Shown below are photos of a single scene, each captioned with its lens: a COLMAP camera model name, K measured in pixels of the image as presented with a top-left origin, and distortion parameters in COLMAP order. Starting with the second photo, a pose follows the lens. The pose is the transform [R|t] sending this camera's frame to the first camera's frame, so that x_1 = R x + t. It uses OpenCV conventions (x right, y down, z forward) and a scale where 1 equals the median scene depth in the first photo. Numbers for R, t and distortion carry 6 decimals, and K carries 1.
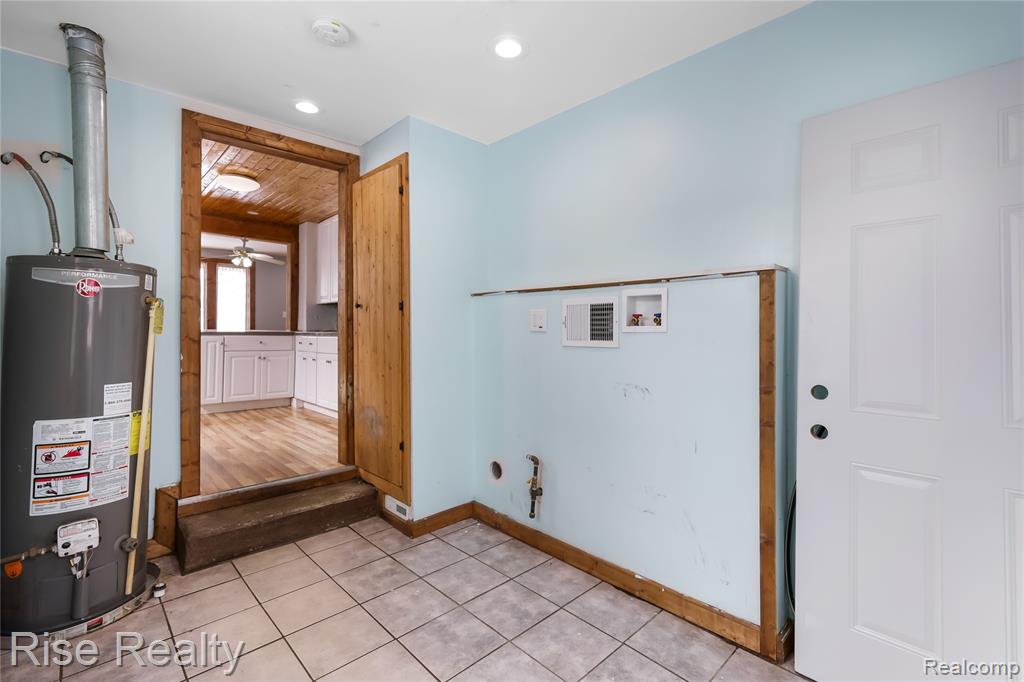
lens RADIAL K [[455.3, 0, 508.6], [0, 455.3, 322.2], [0, 0, 1]] dist [0.002358, 0.000199]
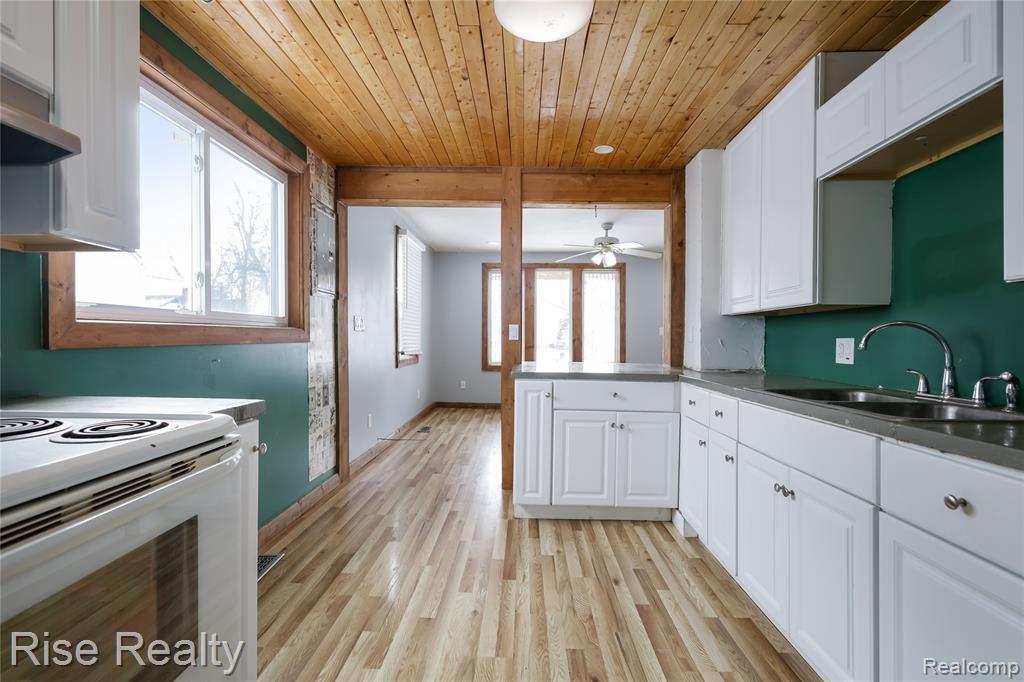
lens RADIAL K [[455.3, 0, 514.2], [0, 455.3, 338.0], [0, 0, 1]] dist [0.002358, 0.000199]
pose [[0.713952, -0.000234, -0.700195, -0.247069], [0.005700, 0.999969, 0.005477, -0.020285], [0.700171, -0.007902, 0.713931, 0.514228]]
